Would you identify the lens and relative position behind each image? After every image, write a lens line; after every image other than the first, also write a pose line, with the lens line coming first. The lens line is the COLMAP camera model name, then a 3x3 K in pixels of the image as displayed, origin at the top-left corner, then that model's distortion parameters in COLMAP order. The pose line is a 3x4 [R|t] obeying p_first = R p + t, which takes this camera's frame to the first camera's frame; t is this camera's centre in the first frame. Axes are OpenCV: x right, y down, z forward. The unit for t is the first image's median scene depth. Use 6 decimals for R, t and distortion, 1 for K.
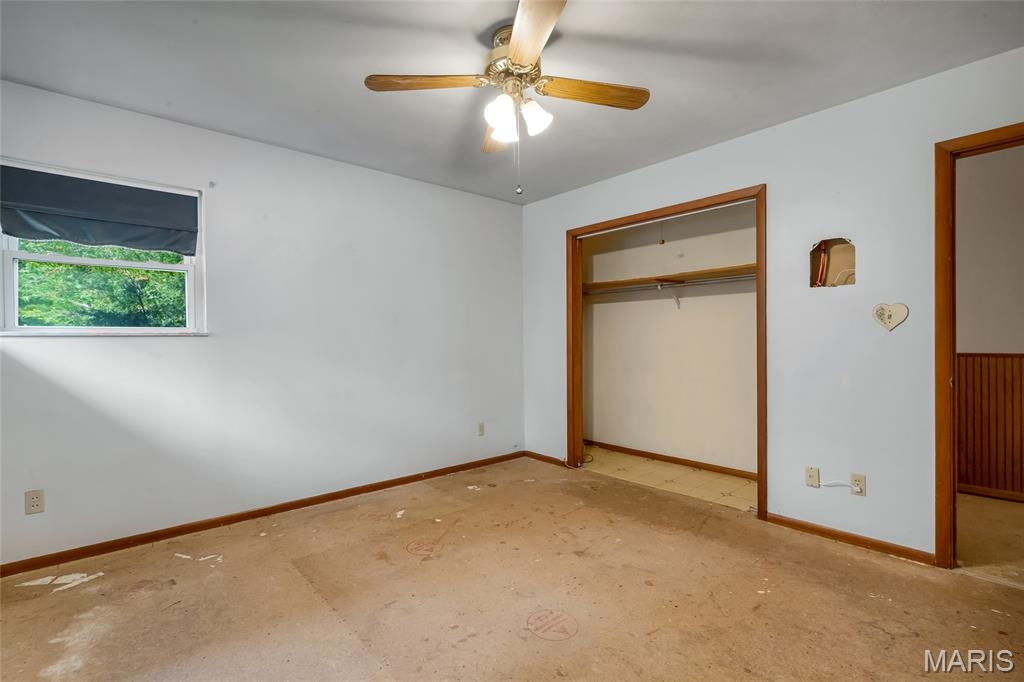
lens RADIAL K [[473.0, 0, 512.3], [0, 473.0, 341.8], [0, 0, 1]] dist [-0.005895, 0.001648]
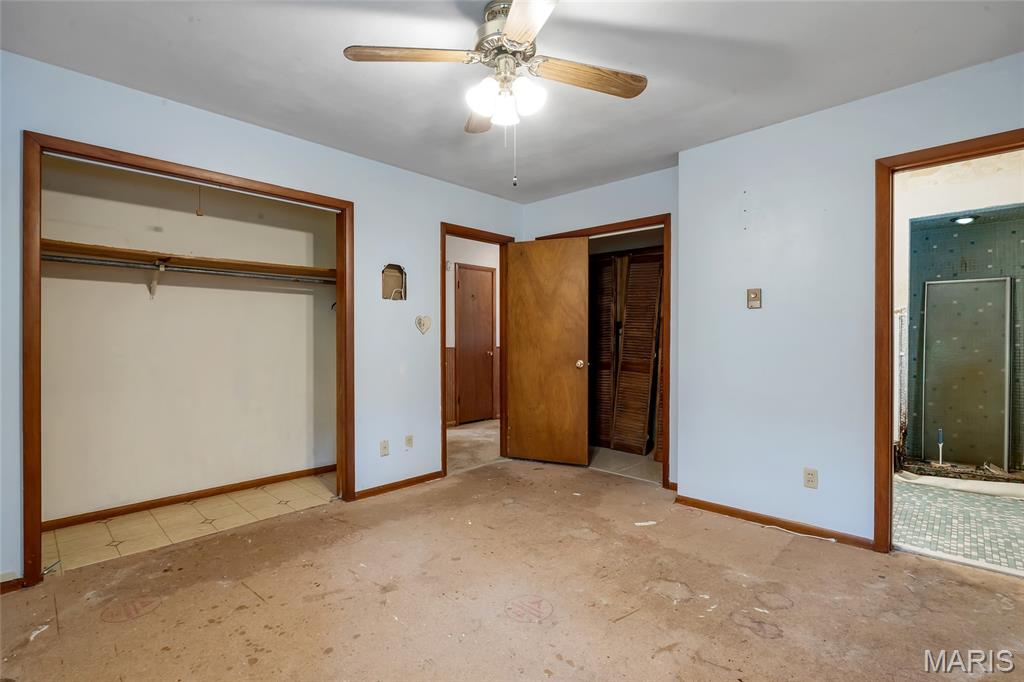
lens RADIAL K [[473.0, 0, 504.3], [0, 473.0, 340.7], [0, 0, 1]] dist [-0.005895, 0.001648]
pose [[-0.073488, 0.001337, 0.997295, -0.664799], [0.008721, 0.999962, -0.000698, 0.001285], [-0.997258, 0.008646, -0.073497, 0.778566]]
